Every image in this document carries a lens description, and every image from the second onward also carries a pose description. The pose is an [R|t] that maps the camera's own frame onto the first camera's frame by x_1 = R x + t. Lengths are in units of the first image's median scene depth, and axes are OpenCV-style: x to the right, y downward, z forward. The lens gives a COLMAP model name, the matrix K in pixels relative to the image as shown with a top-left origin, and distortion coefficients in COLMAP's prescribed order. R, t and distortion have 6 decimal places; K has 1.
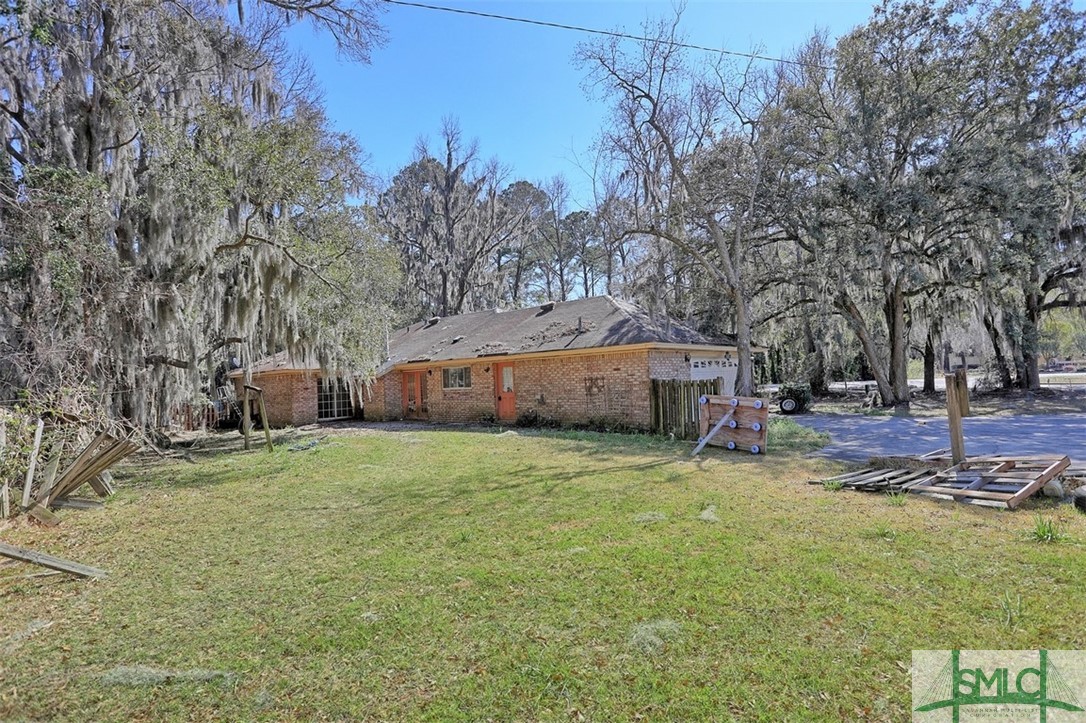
lens RADIAL K [[535.9, 0, 543.0], [0, 535.9, 361.5], [0, 0, 1]] dist [0.000295, 0.000077]
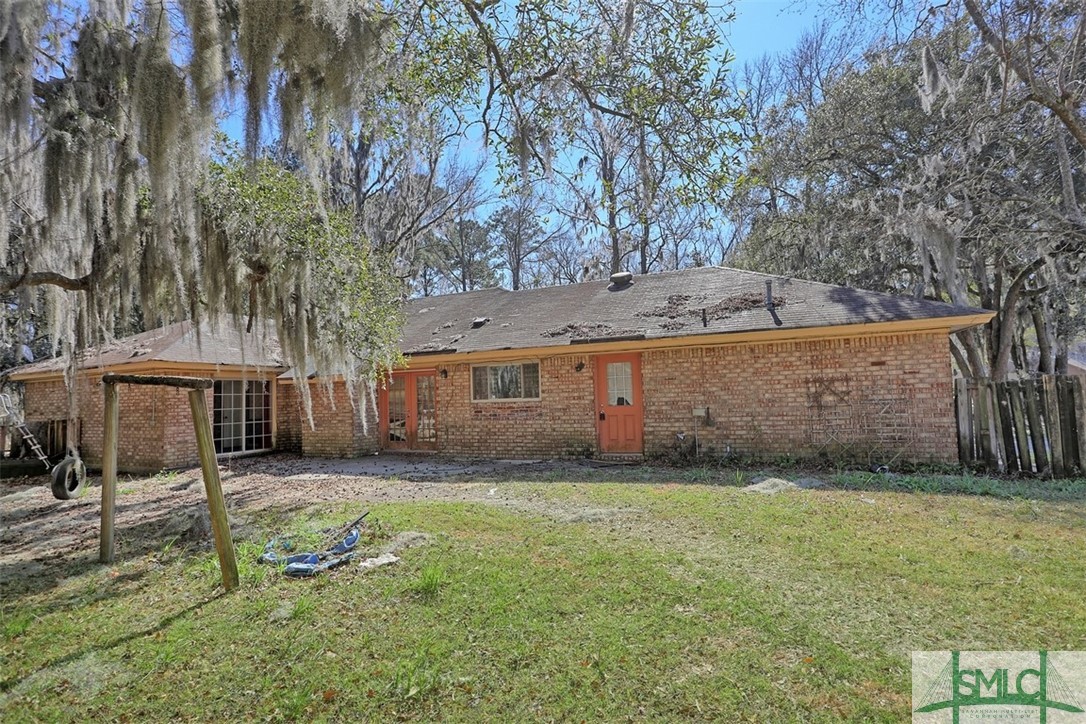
lens RADIAL K [[507.5, 0, 543.0], [0, 507.5, 362.0], [0, 0, 1]] dist [-0.054989, -0.000408]
pose [[0.946310, 0.031641, 0.321707, -0.295747], [-0.016200, 0.998590, -0.050562, 0.035419], [-0.322854, 0.042635, 0.945488, 0.454435]]
